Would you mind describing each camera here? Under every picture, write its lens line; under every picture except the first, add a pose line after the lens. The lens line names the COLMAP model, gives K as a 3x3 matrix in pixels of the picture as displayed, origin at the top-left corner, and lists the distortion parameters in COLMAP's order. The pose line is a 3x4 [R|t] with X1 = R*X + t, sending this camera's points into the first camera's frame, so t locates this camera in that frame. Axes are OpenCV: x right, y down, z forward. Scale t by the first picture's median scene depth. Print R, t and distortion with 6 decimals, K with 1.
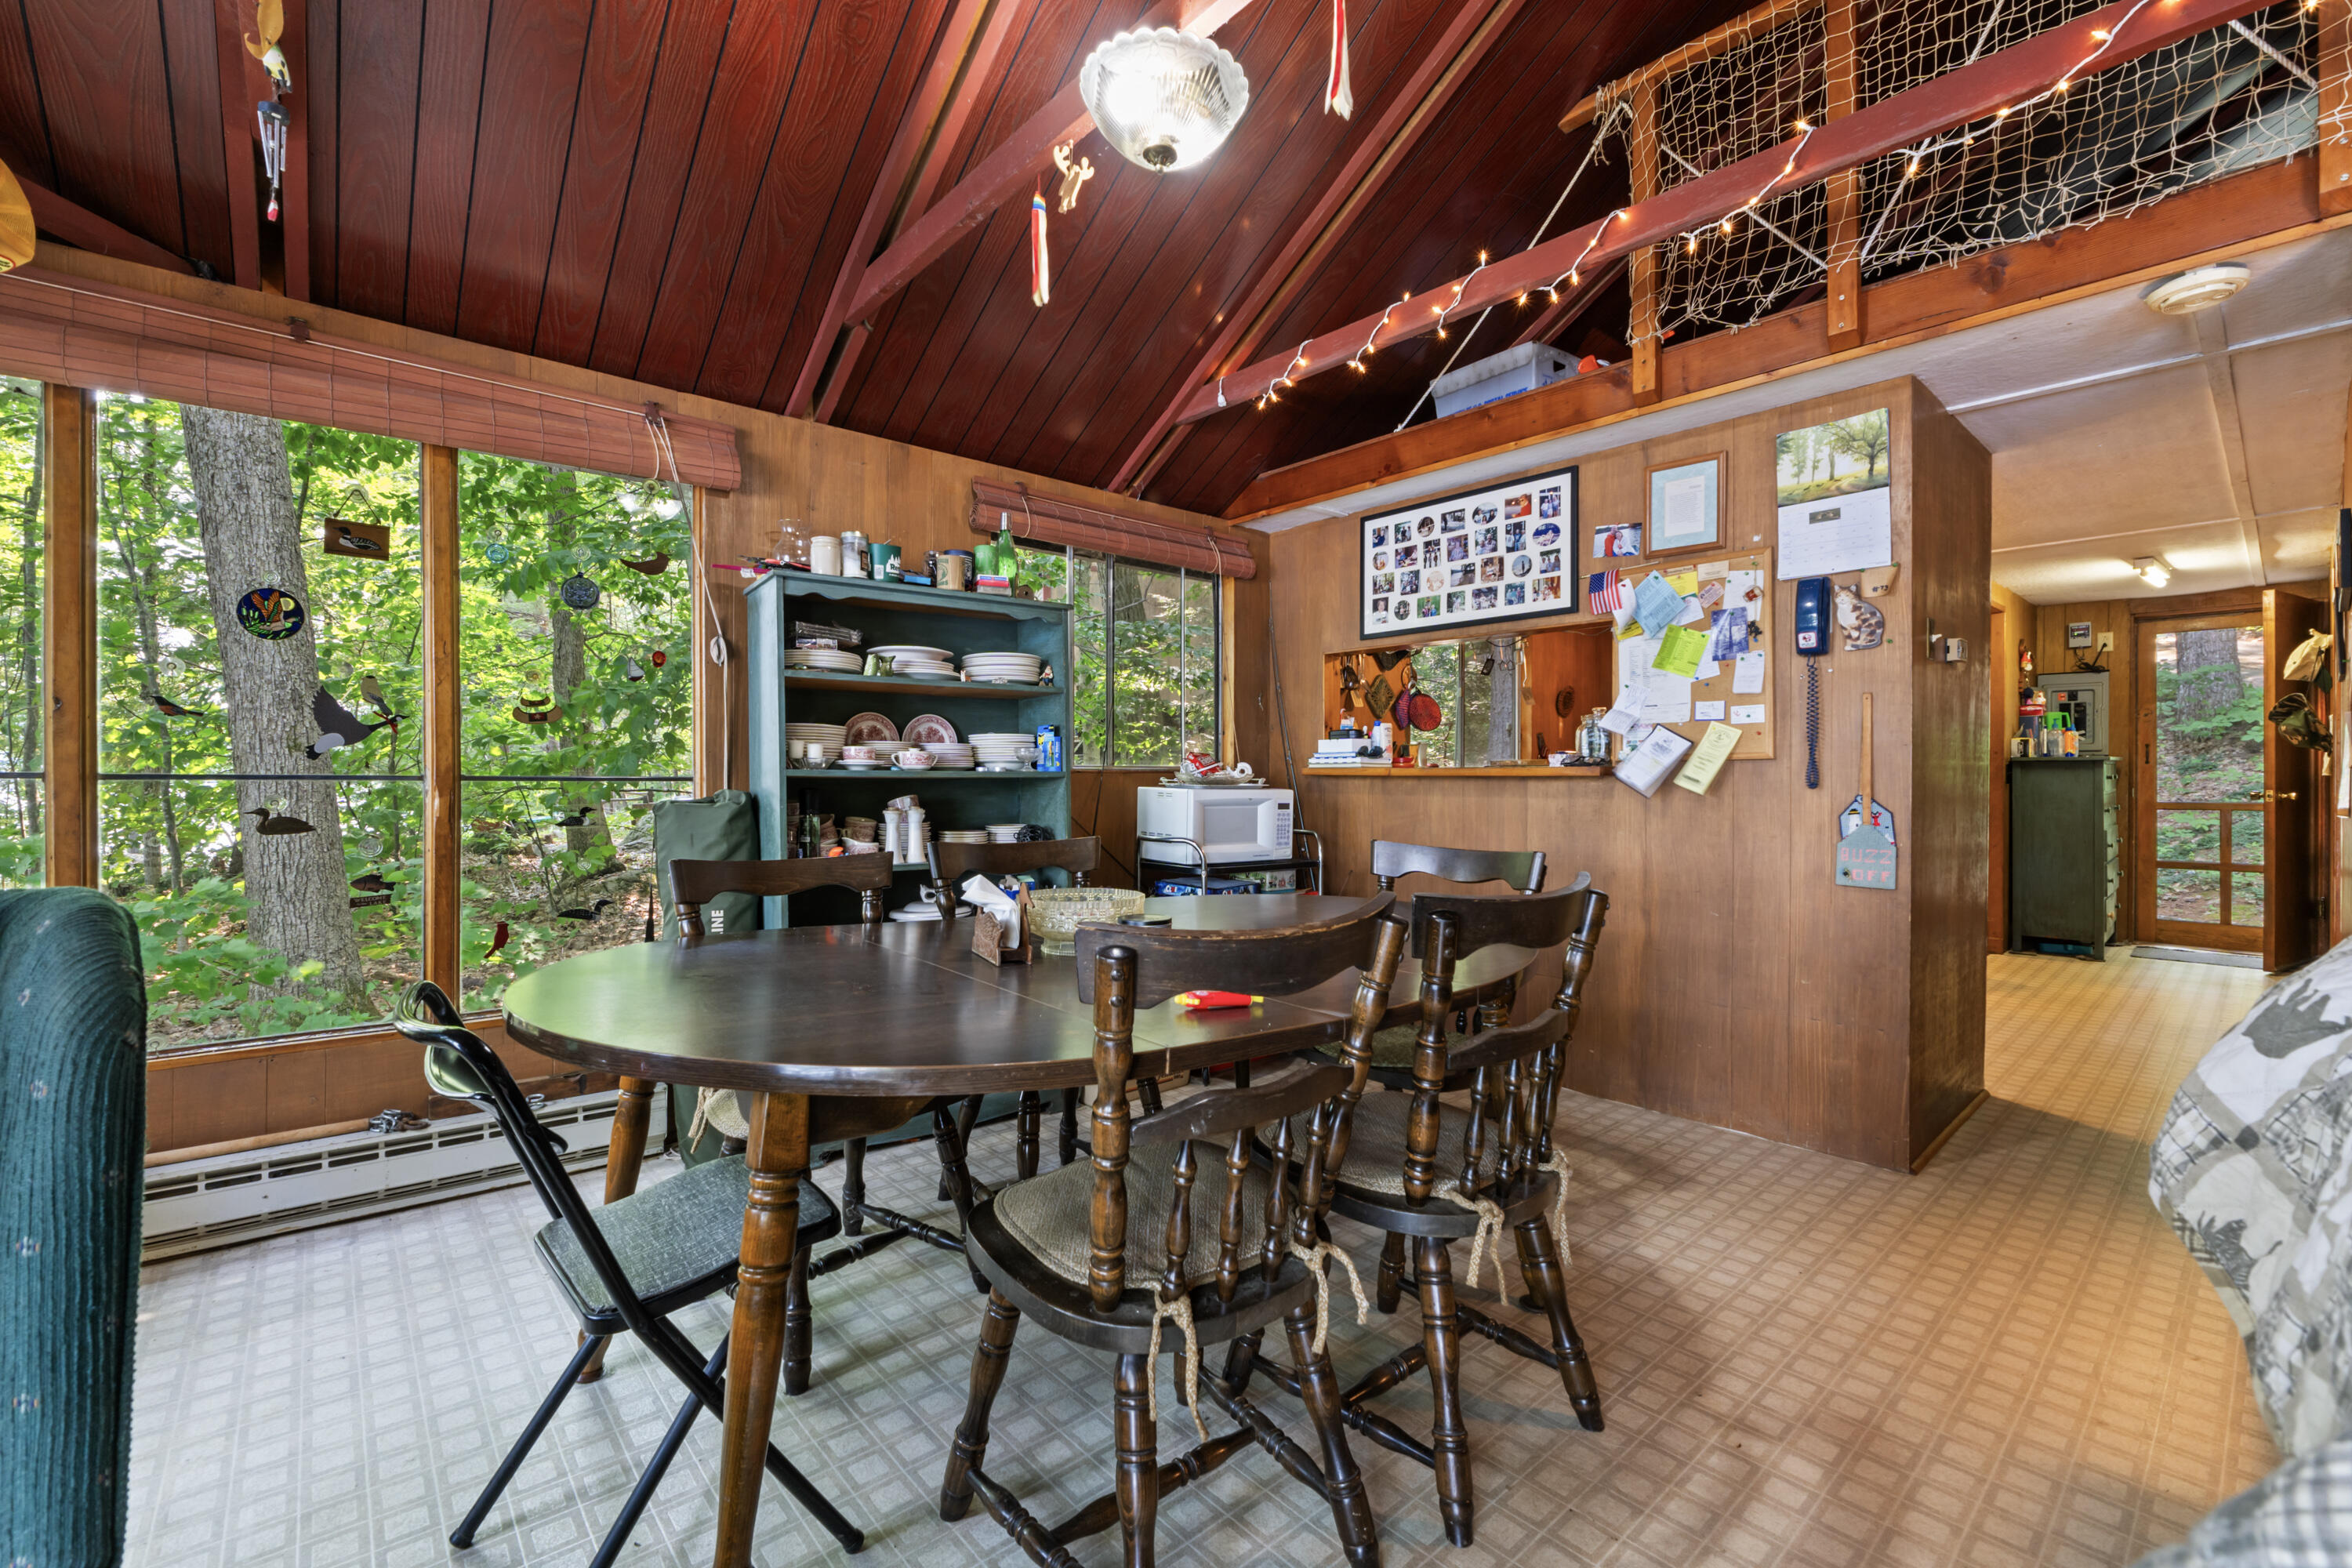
lens RADIAL K [[1000.6, 0, 1153.9], [0, 1000.6, 777.2], [0, 0, 1]] dist [-0.005981, -0.000415]
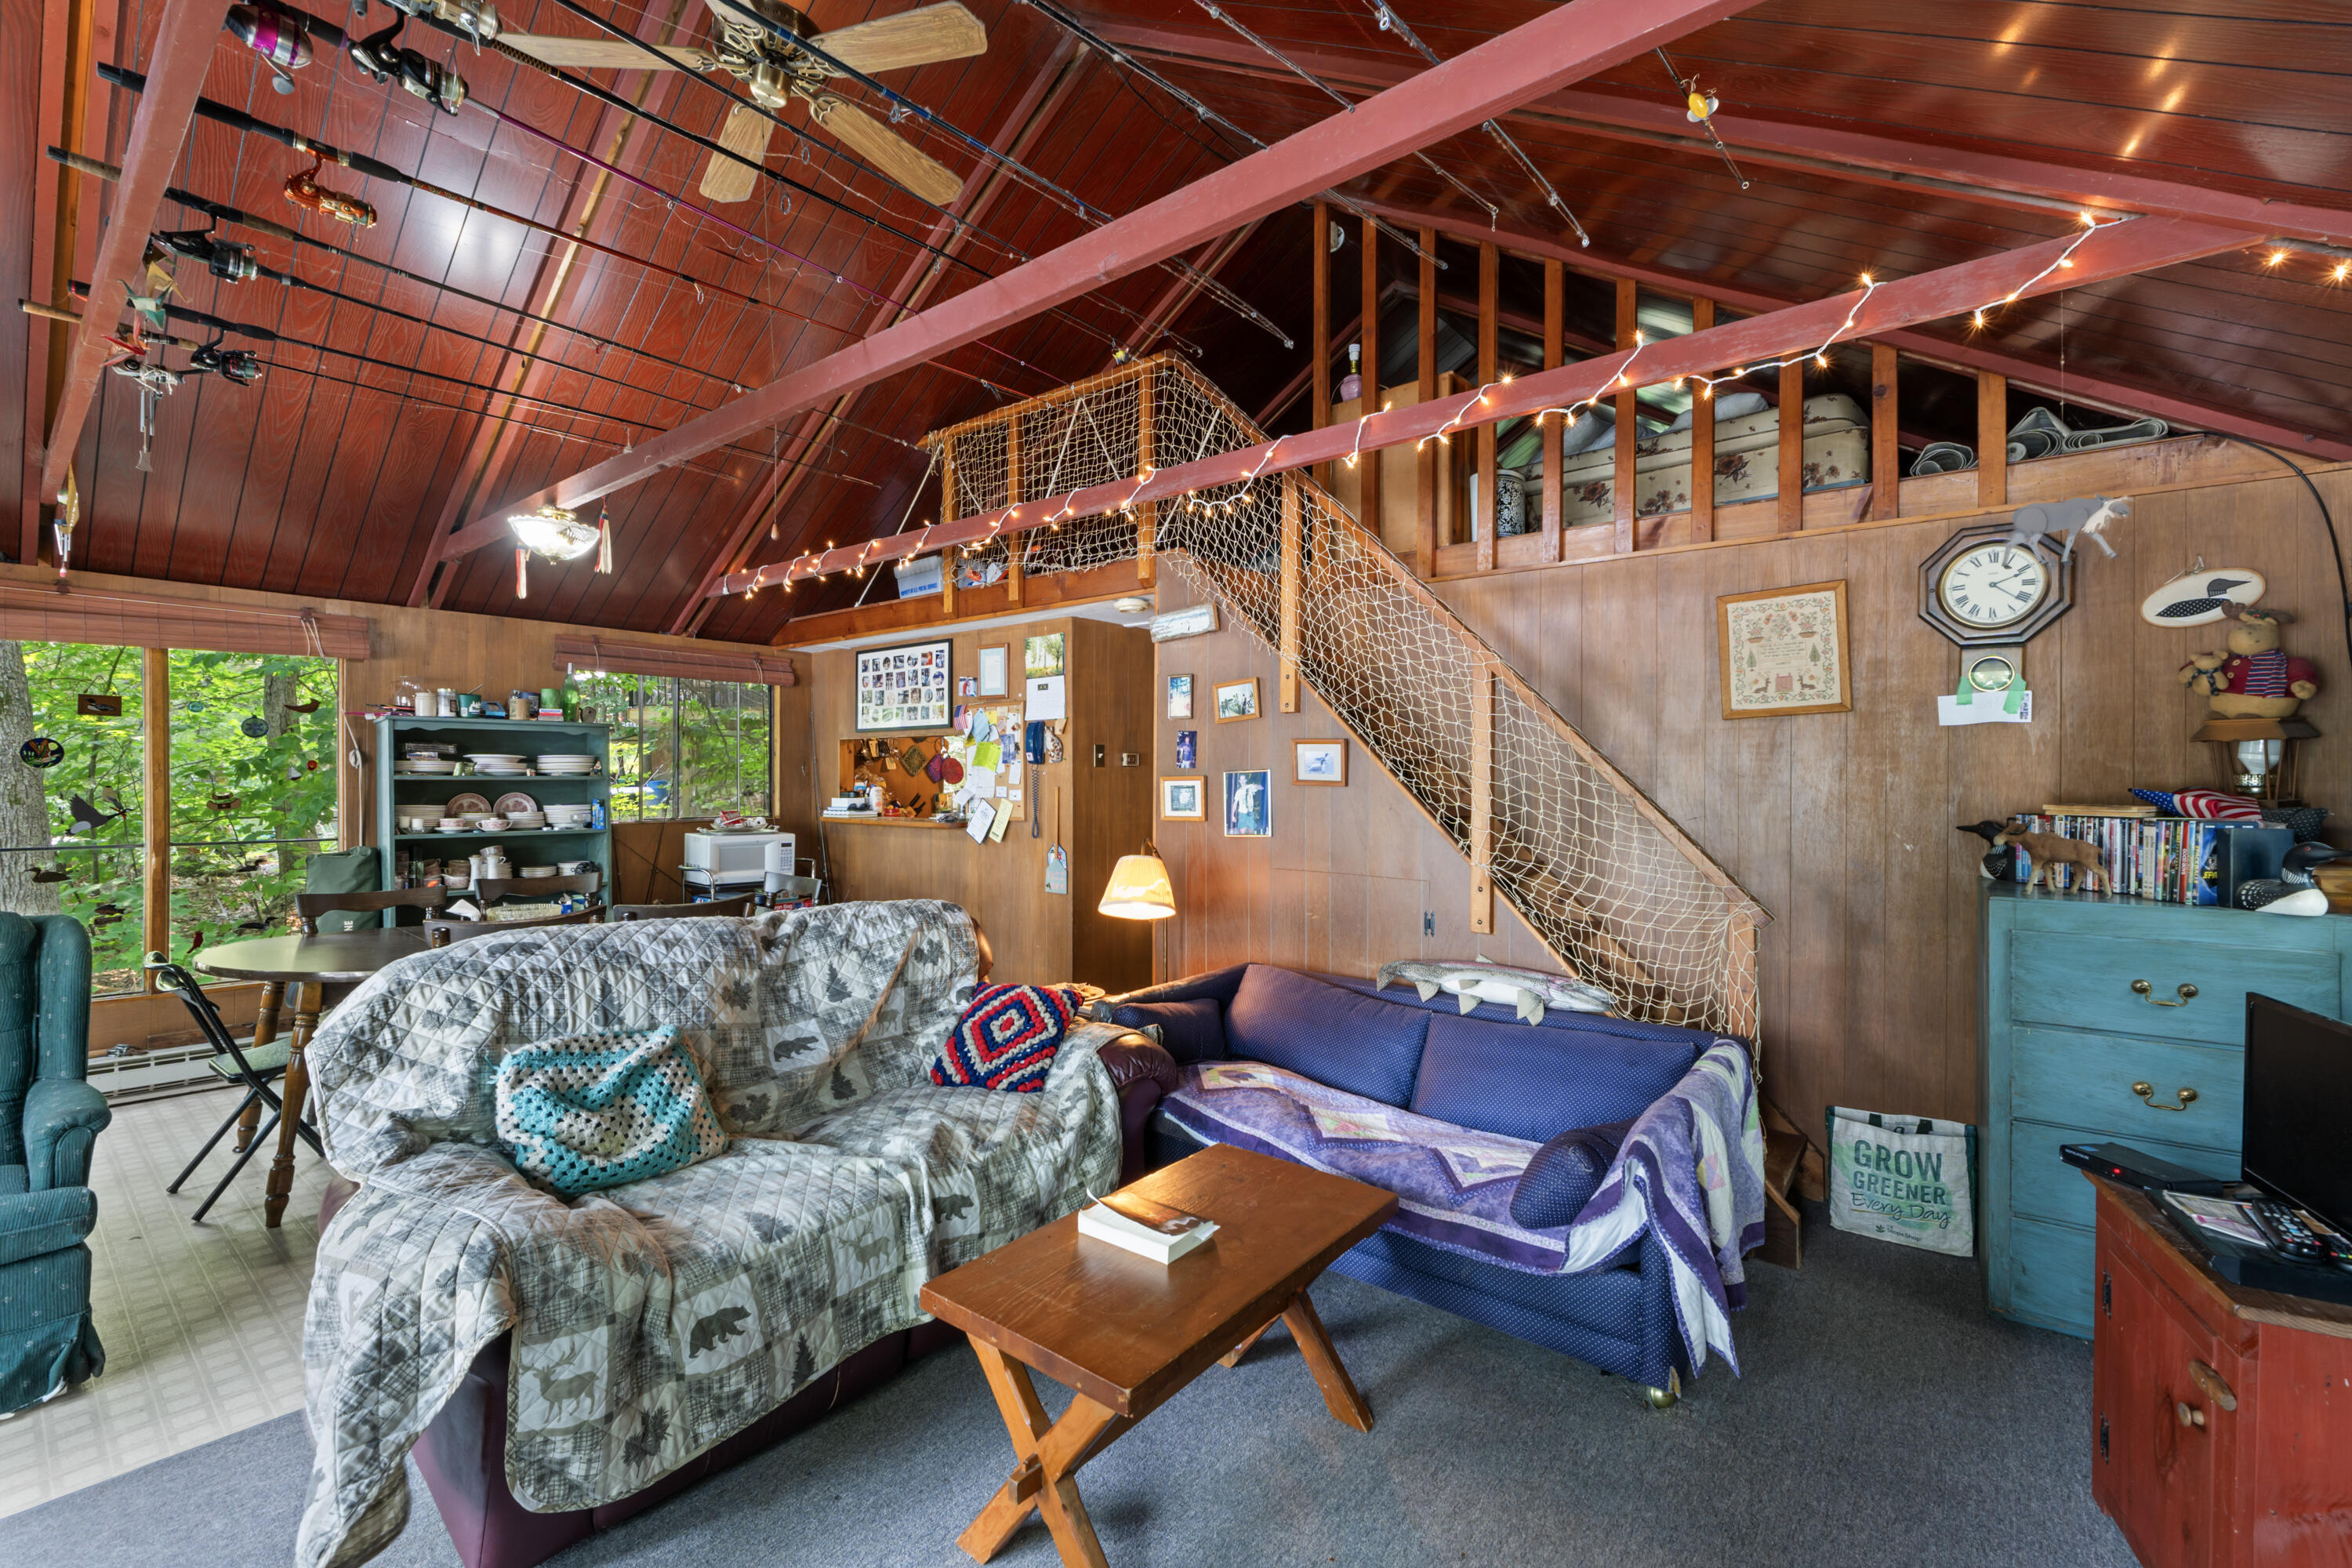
lens RADIAL K [[1000.6, 0, 1157.3], [0, 1000.6, 777.4], [0, 0, 1]] dist [-0.005981, -0.000415]
pose [[0.983990, 0.000010, 0.178222, 0.486483], [0.000594, 0.999994, -0.003334, -0.081337], [-0.178221, 0.003387, 0.983985, -0.715049]]
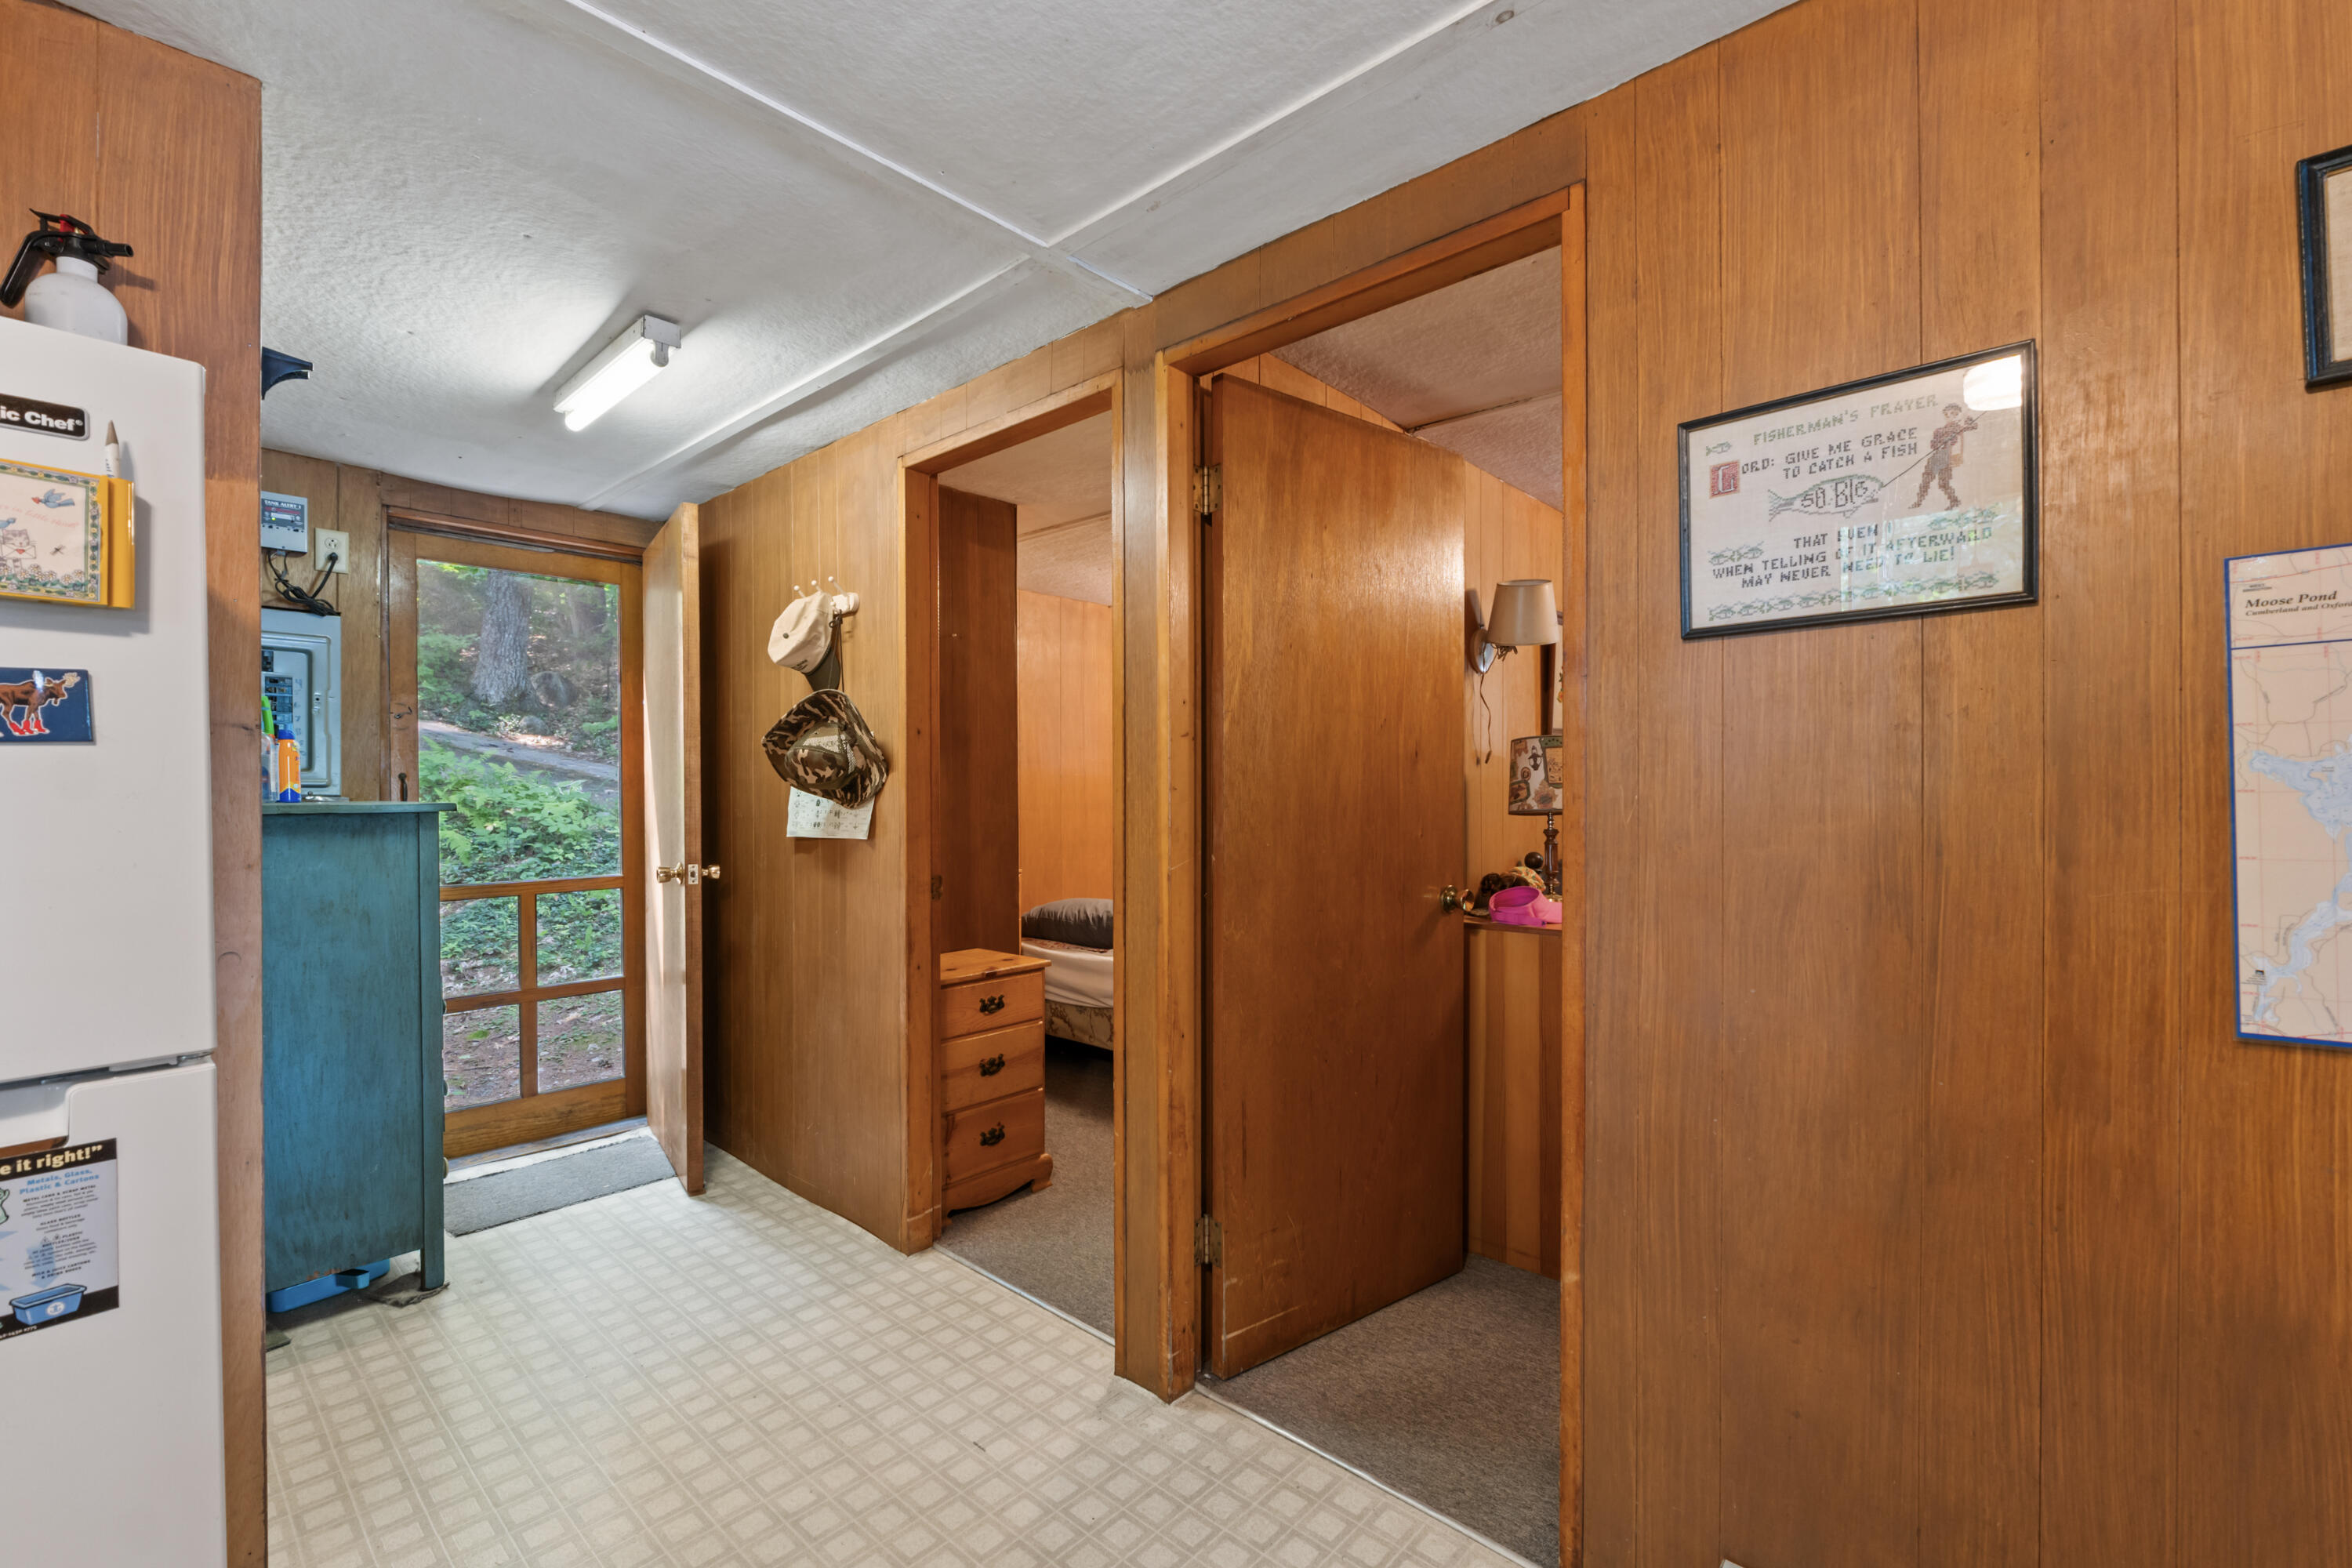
lens RADIAL K [[1000.6, 0, 1166.1], [0, 1000.6, 795.9], [0, 0, 1]] dist [-0.005981, -0.000415]
pose [[-0.117048, -0.001243, 0.993125, 0.830361], [0.008085, 0.999965, 0.002204, -0.036319], [-0.993093, 0.008287, -0.117034, 1.233785]]
